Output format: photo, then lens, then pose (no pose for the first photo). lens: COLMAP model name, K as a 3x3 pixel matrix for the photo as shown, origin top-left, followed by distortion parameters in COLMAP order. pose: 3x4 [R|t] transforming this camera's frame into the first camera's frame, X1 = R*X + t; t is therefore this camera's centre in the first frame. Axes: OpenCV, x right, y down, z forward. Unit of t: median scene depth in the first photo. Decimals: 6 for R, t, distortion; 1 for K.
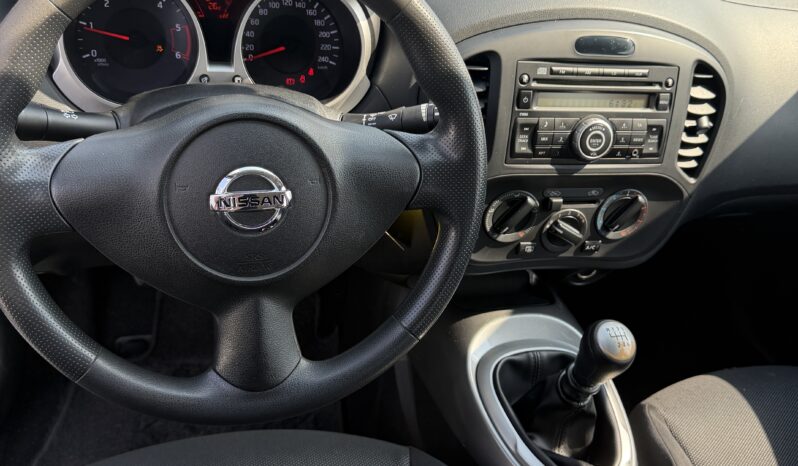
lens RADIAL K [[584.8, 0, 386.6], [0, 584.8, 233.5], [0, 0, 1]] dist [0.006598, -0.121438]
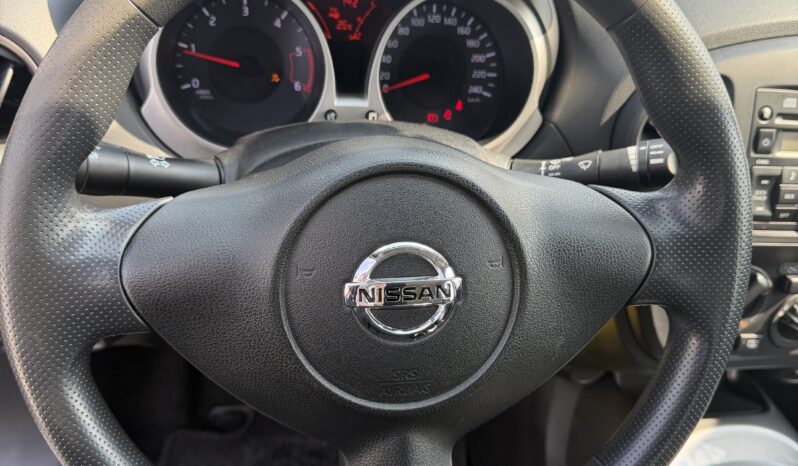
lens RADIAL K [[584.8, 0, 386.6], [0, 584.8, 233.5], [0, 0, 1]] dist [0.006598, -0.121438]
pose [[0.987379, 0.019958, -0.157110, -0.123298], [-0.029740, 0.997746, -0.060160, -0.068824], [0.155555, 0.064073, 0.985747, 0.276795]]
